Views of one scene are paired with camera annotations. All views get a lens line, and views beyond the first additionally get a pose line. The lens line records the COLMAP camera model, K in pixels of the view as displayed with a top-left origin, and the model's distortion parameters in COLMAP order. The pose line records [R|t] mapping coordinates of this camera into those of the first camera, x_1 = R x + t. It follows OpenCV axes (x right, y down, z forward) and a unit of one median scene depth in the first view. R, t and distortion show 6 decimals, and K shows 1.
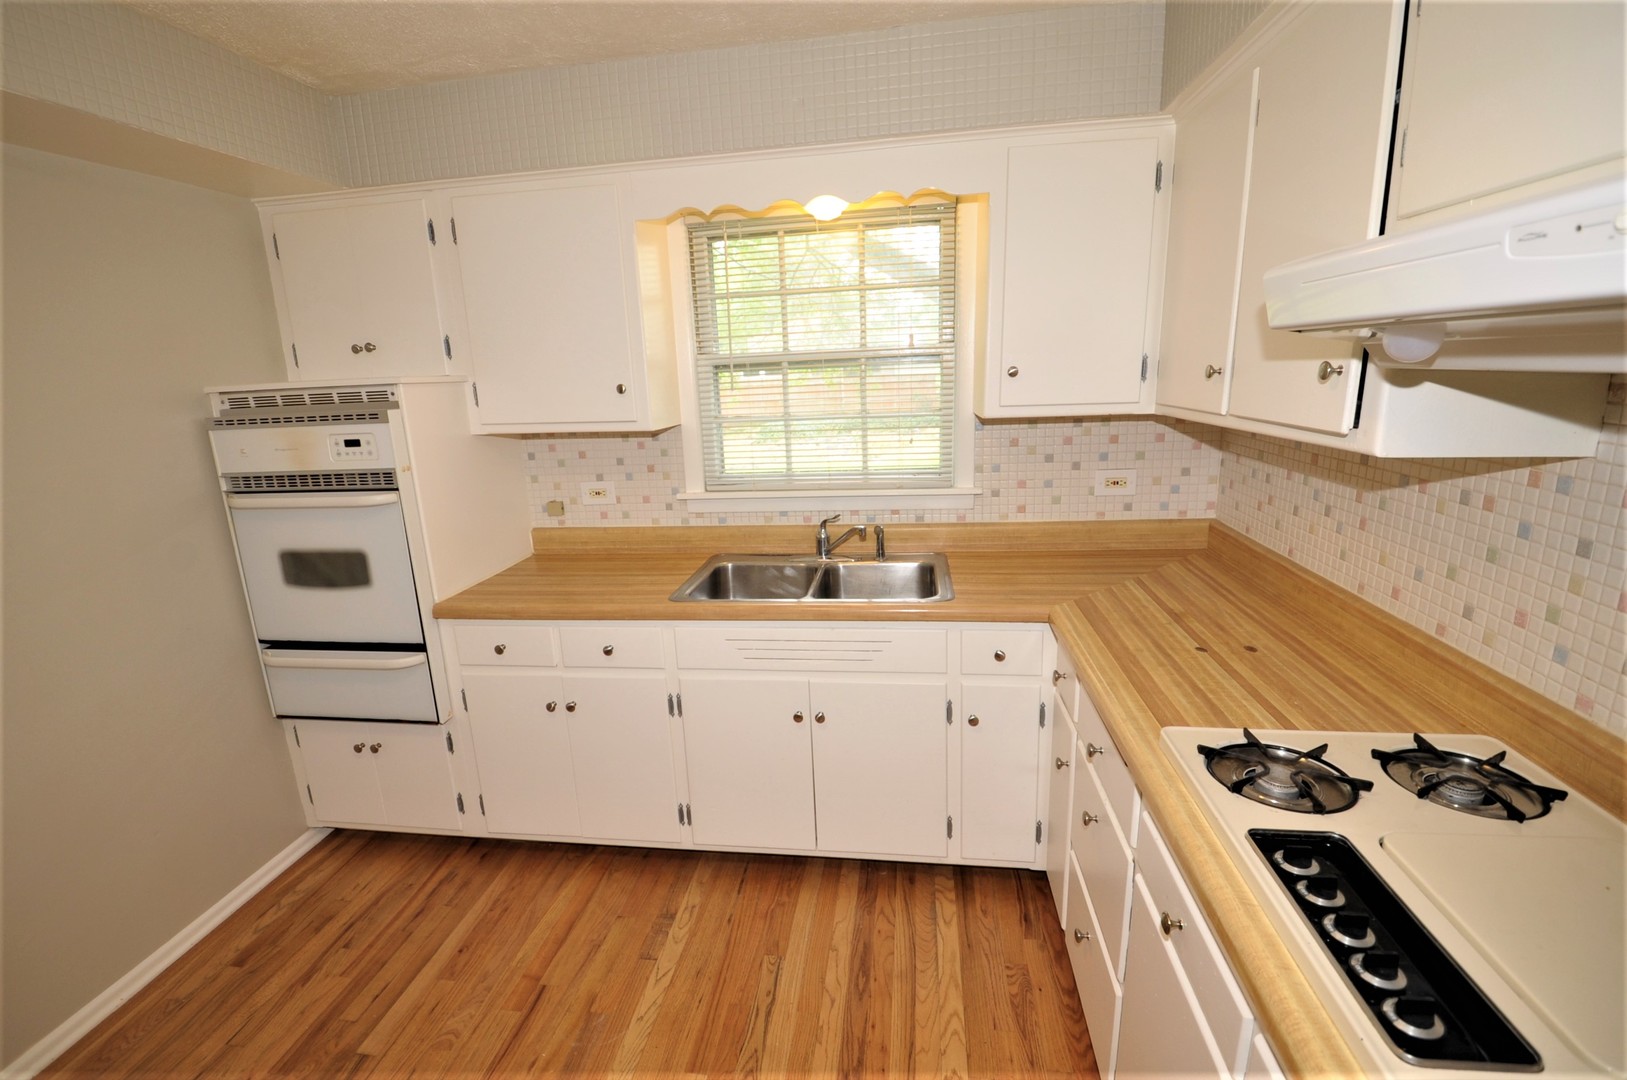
lens RADIAL K [[720.7, 0, 799.0], [0, 720.7, 539.4], [0, 0, 1]] dist [0.003657, -0.016834]
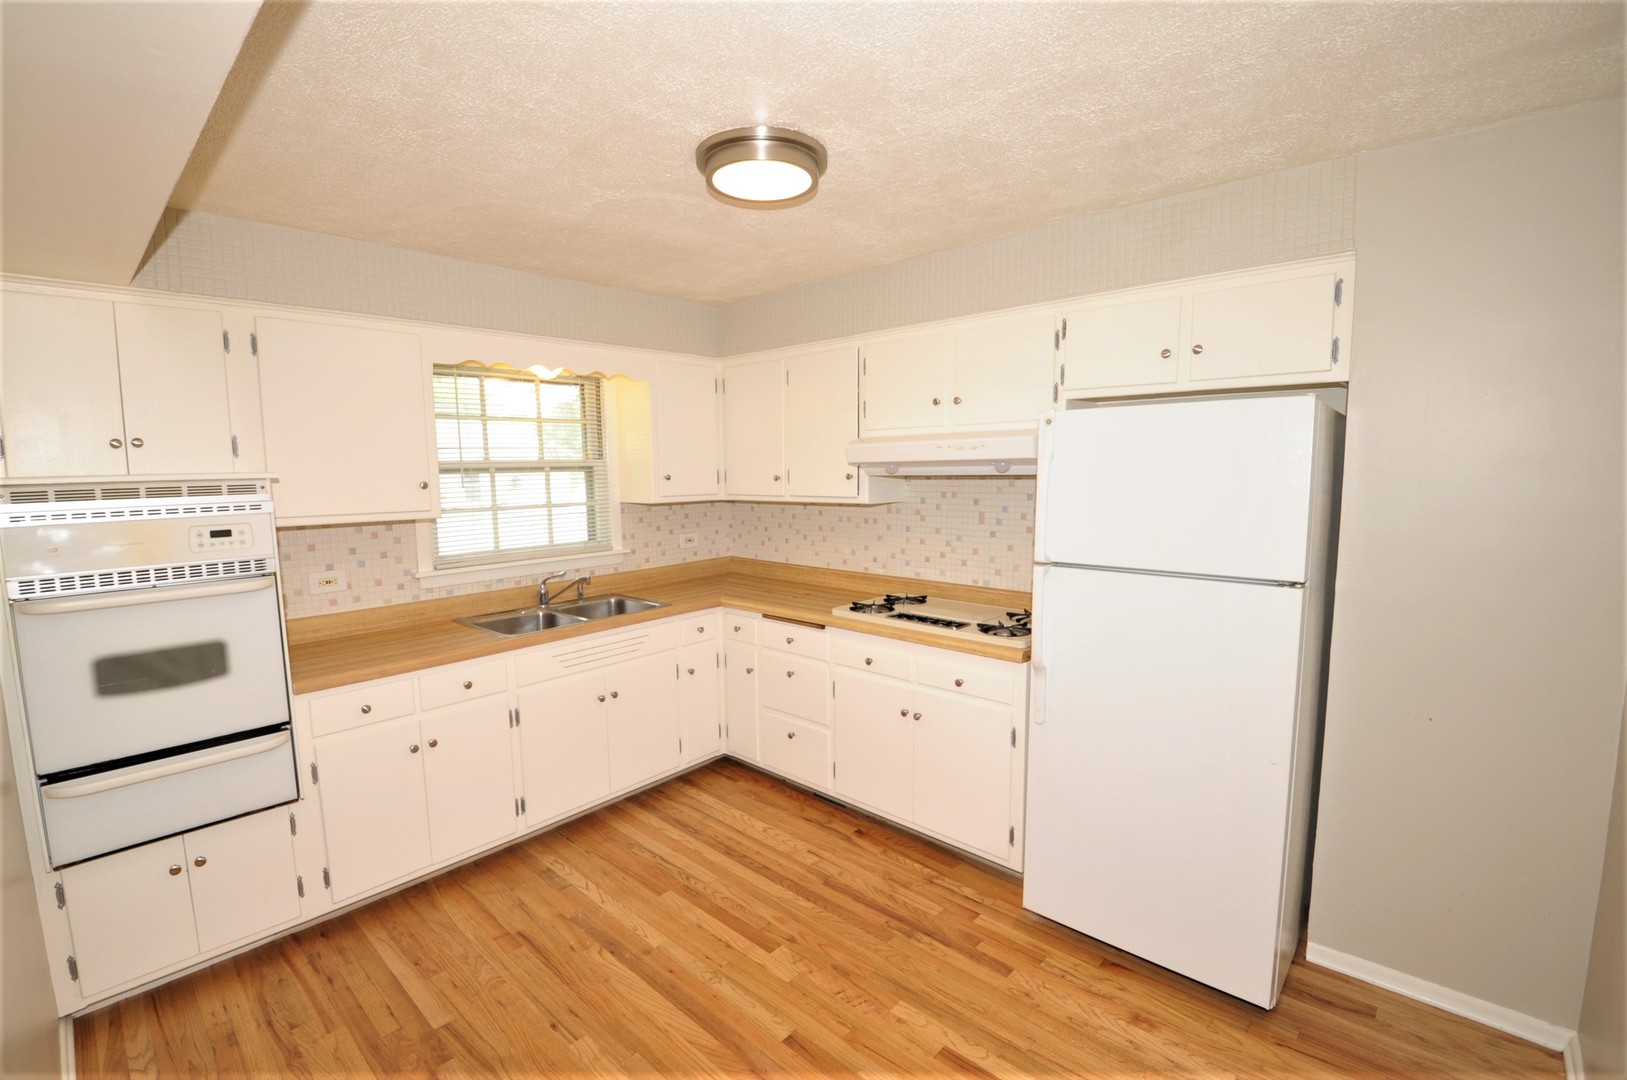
lens RADIAL K [[720.7, 0, 808.0], [0, 720.7, 530.0], [0, 0, 1]] dist [0.003657, -0.016834]
pose [[0.557586, -0.043022, 0.829004, -0.948440], [0.183804, 0.980267, -0.072754, 0.086408], [-0.809515, 0.192941, 0.554490, -0.241990]]
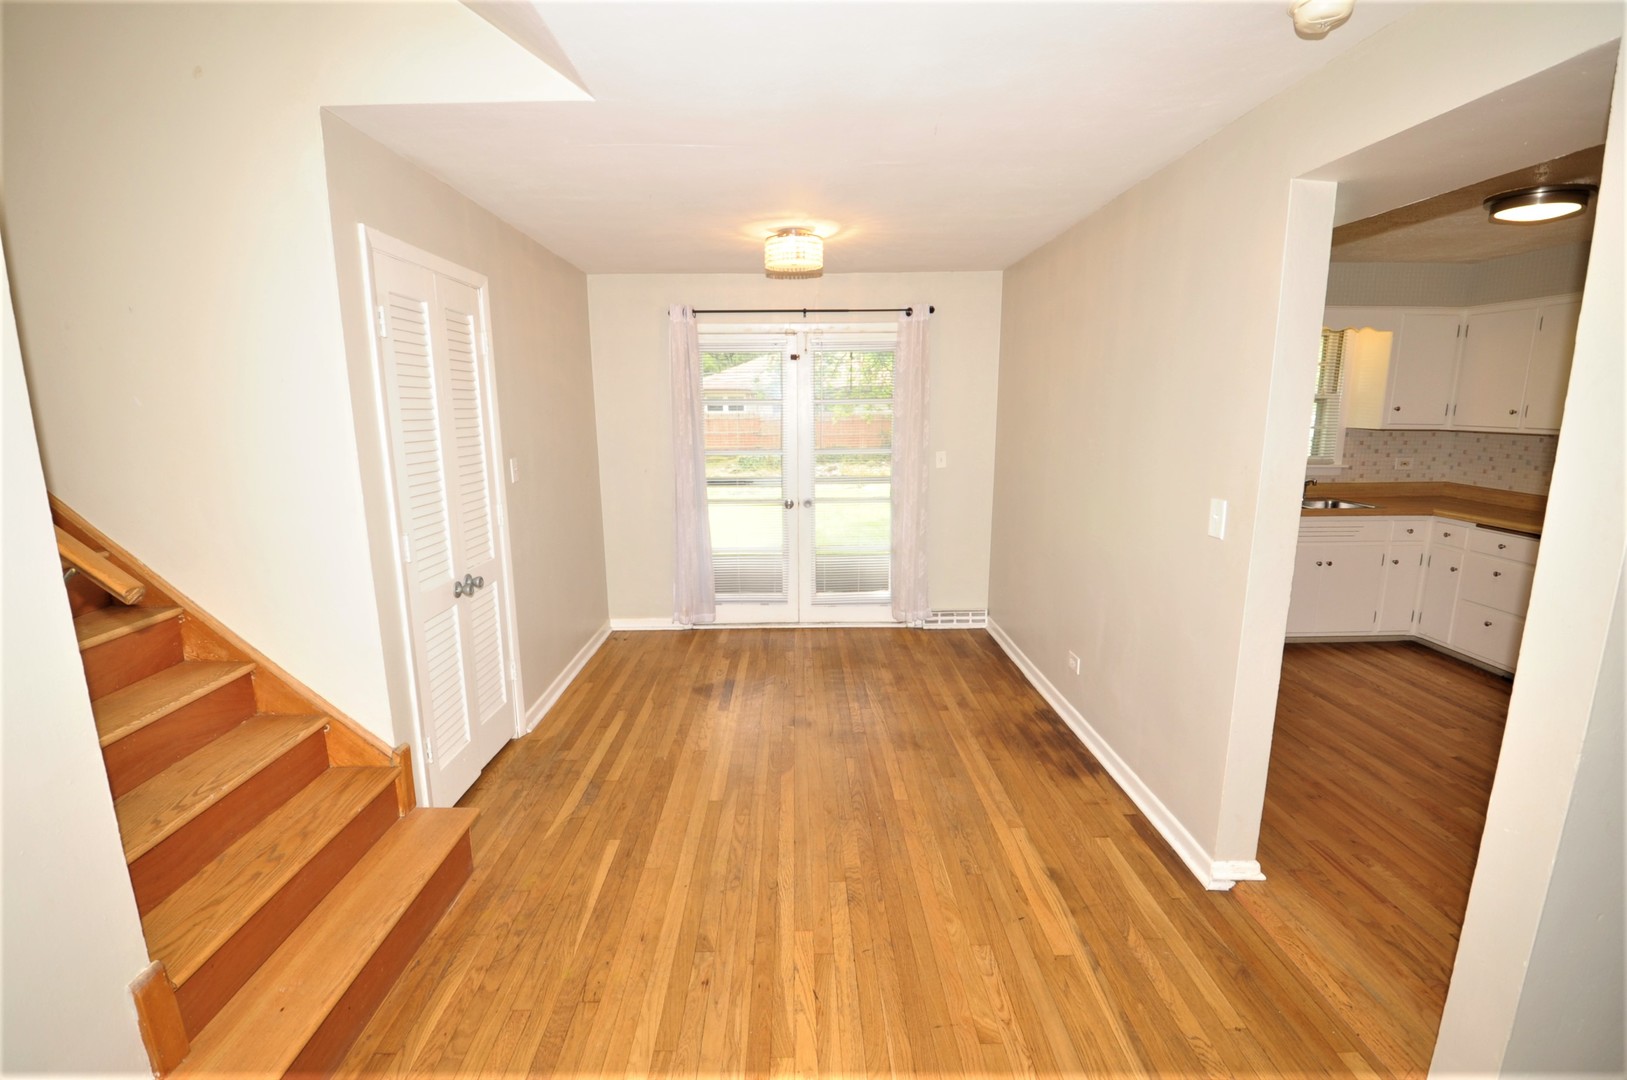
lens RADIAL K [[720.7, 0, 816.7], [0, 720.7, 541.3], [0, 0, 1]] dist [0.003657, -0.016834]
pose [[0.984233, 0.006039, 0.176771, -1.765636], [0.002437, 0.998859, -0.047692, 0.265555], [-0.176858, 0.047371, 0.983096, -0.805021]]
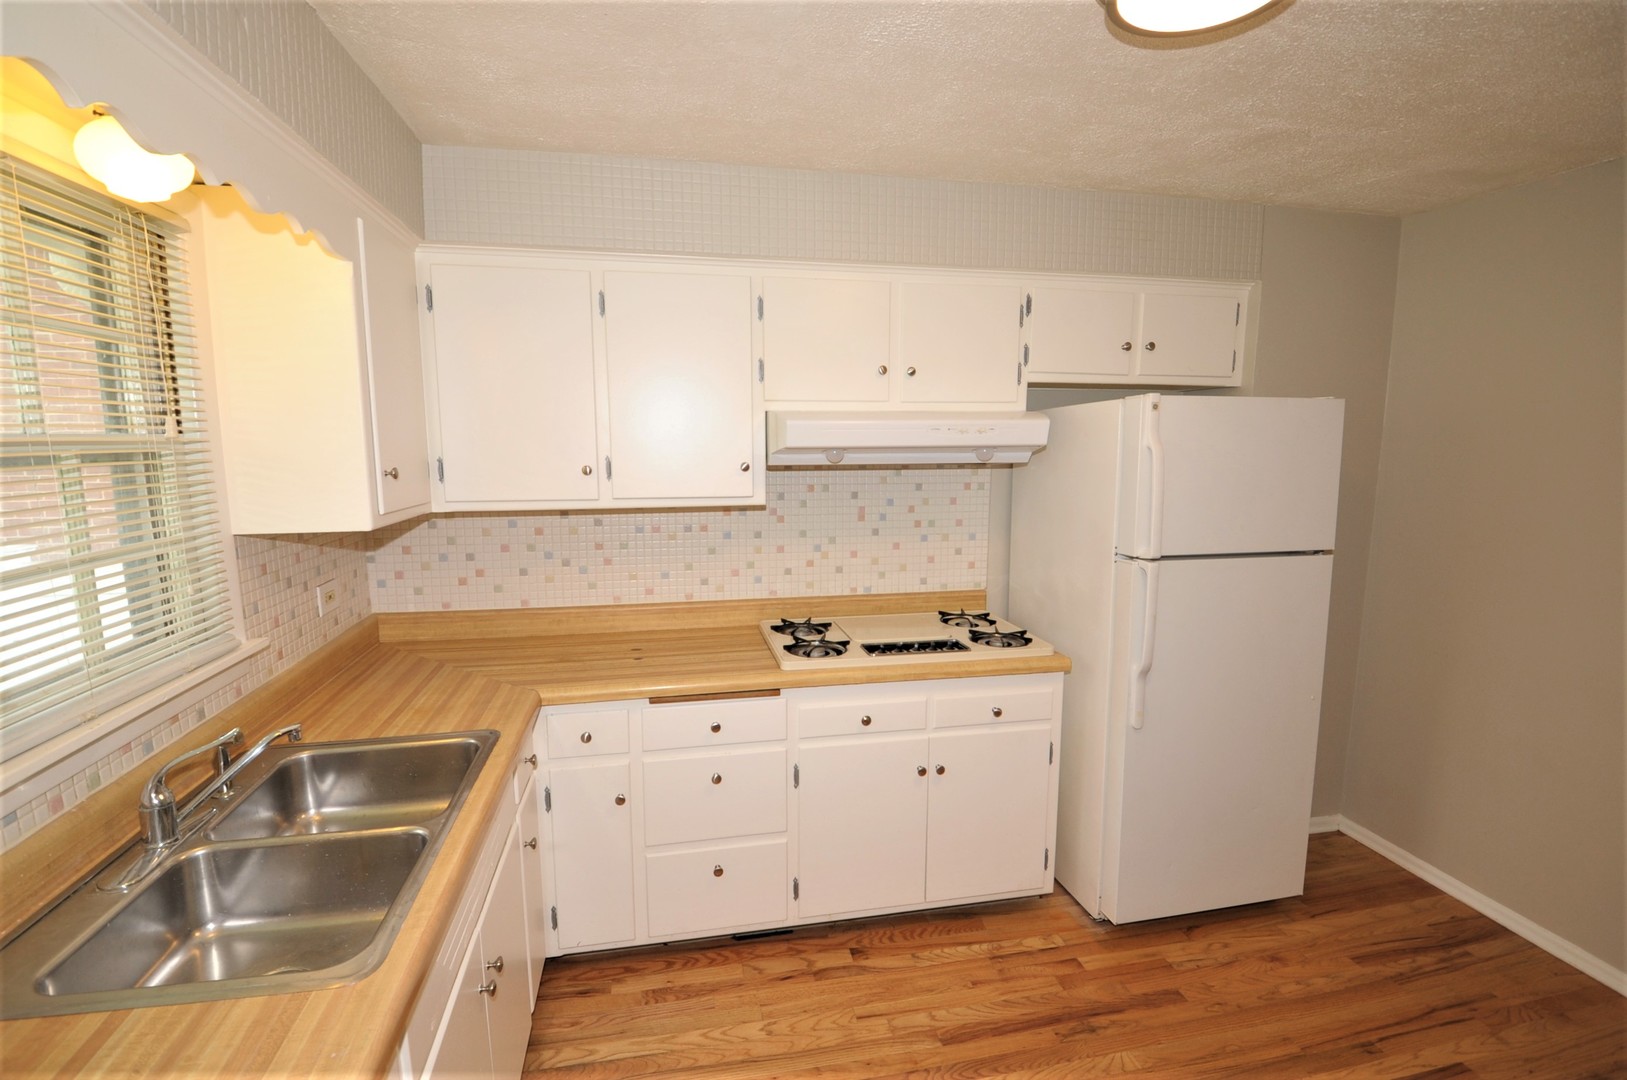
lens RADIAL K [[720.7, 0, 811.6], [0, 720.7, 531.4], [0, 0, 1]] dist [0.003657, -0.016834]
pose [[-0.343603, -0.082249, 0.935506, -0.648476], [0.229869, 0.958489, 0.168698, -0.186612], [-0.910548, 0.273009, -0.310433, 0.782721]]
